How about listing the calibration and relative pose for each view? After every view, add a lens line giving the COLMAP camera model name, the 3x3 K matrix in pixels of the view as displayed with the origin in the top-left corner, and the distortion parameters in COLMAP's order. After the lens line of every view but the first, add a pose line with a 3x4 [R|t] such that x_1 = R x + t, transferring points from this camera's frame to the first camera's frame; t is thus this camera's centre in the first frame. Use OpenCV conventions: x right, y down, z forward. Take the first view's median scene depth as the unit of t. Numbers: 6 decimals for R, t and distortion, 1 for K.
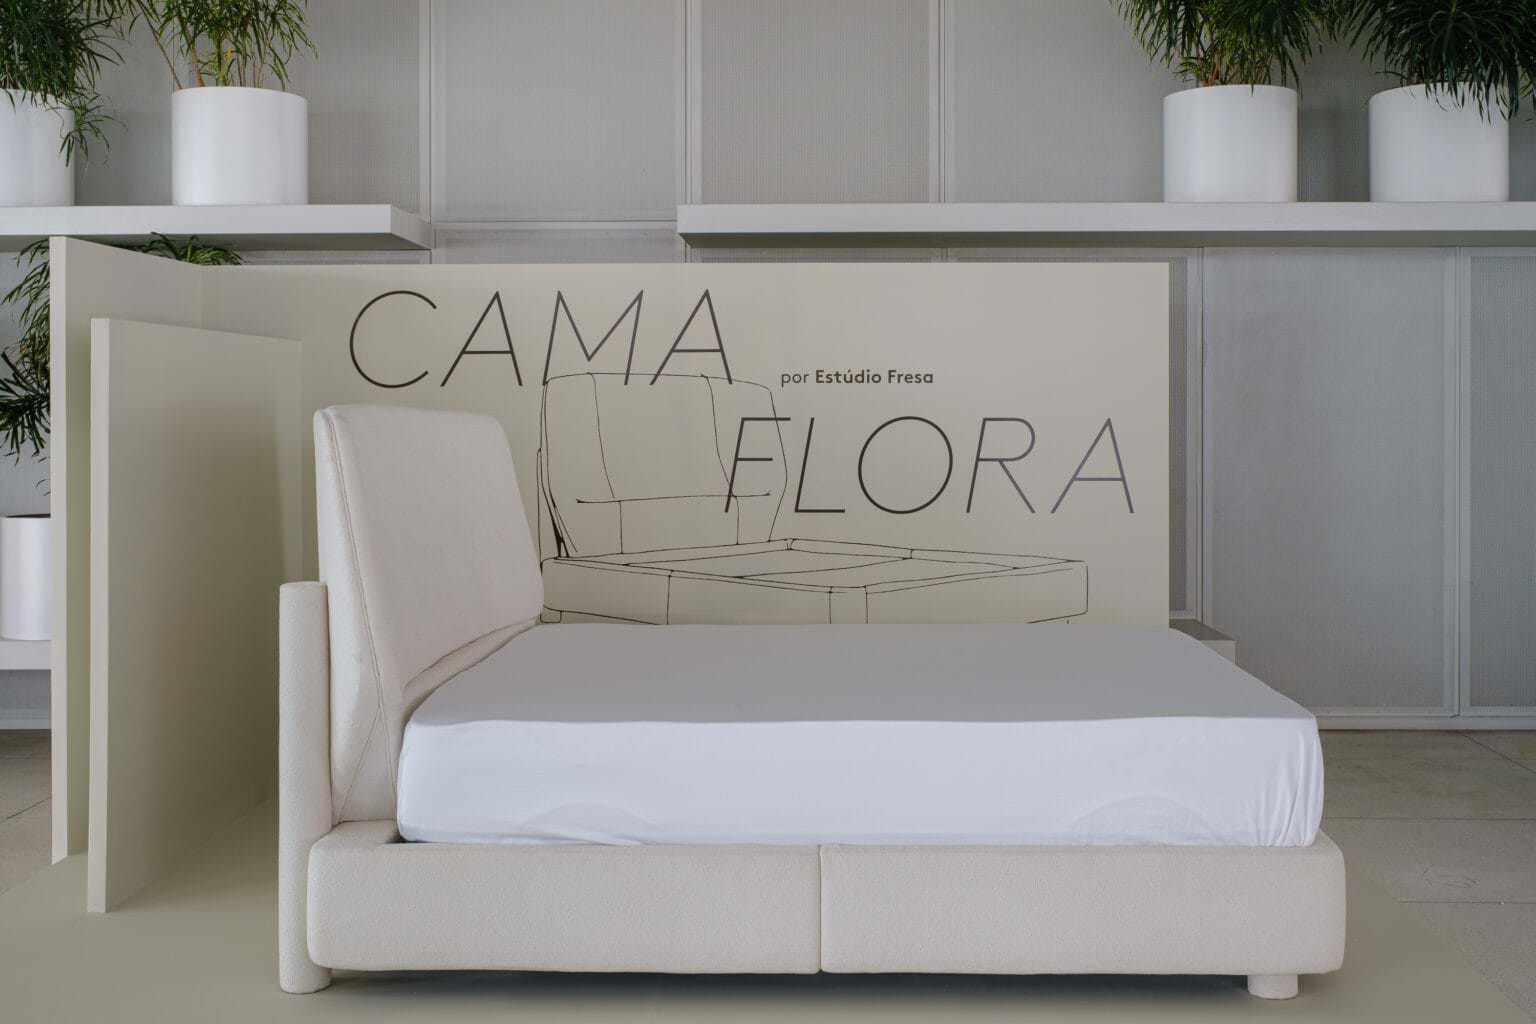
lens RADIAL K [[1645.1, 0, 766.8], [0, 1645.1, 499.6], [0, 0, 1]] dist [-0.017988, 0.000000]
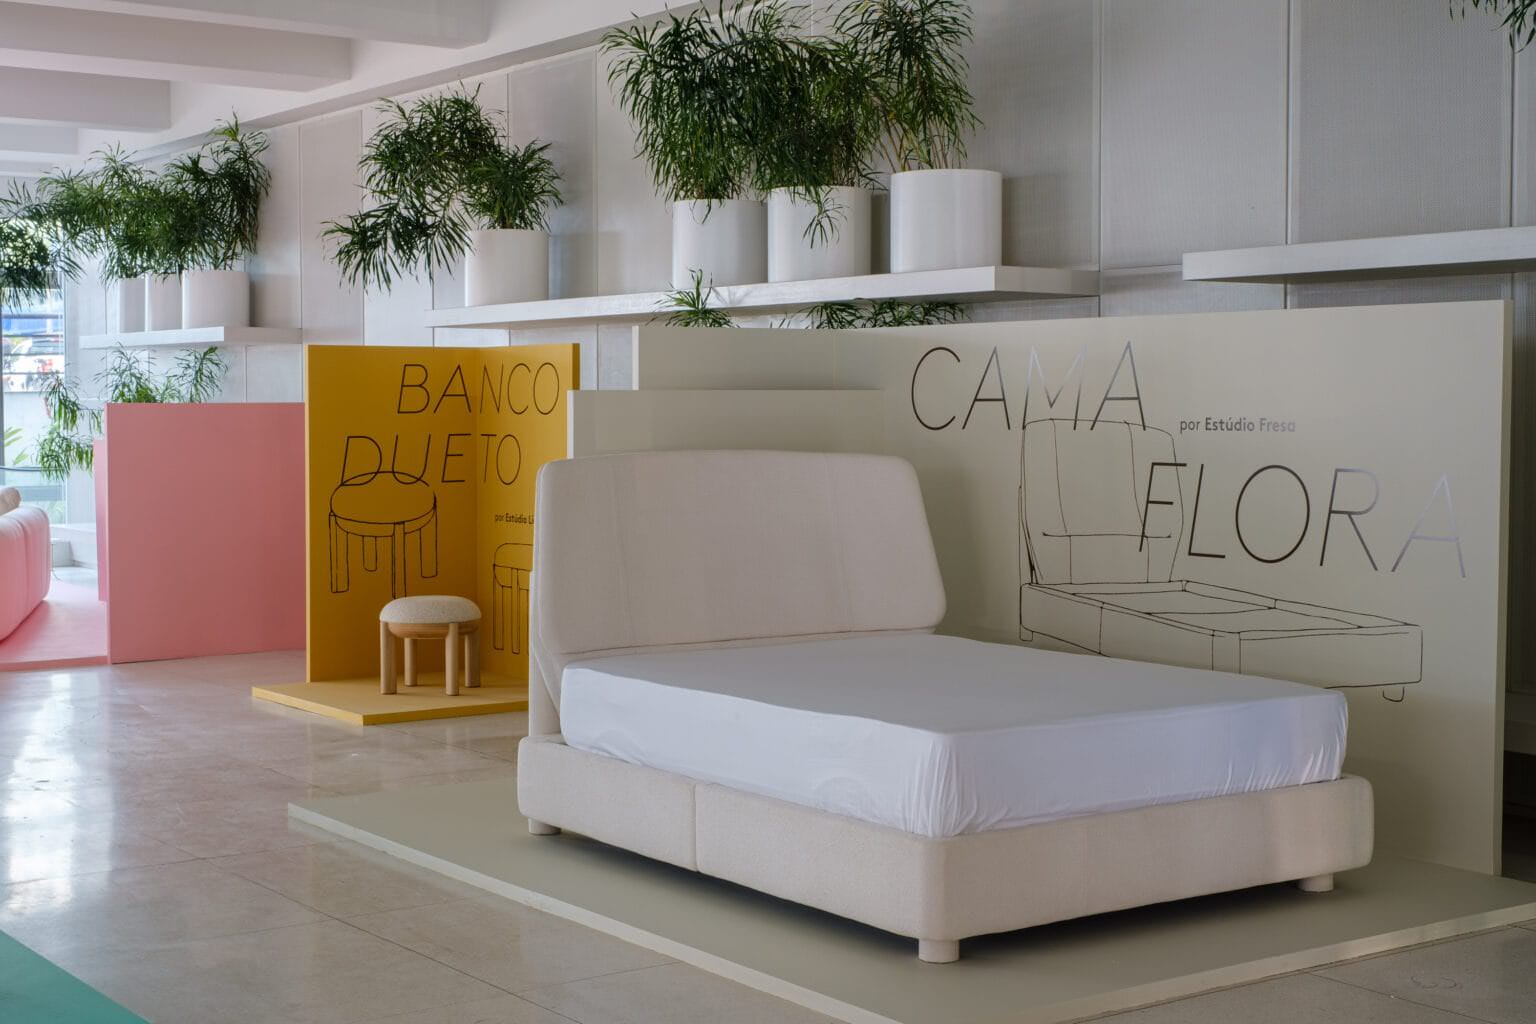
lens RADIAL K [[2202.8, 0, 766.3], [0, 2202.8, 514.4], [0, 0, 1]] dist [-0.078686, 0.000000]
pose [[0.599450, 0.043541, -0.799227, 0.959881], [-0.050191, 0.998599, 0.016758, -0.027663], [0.798837, 0.030068, 0.600796, -0.040695]]
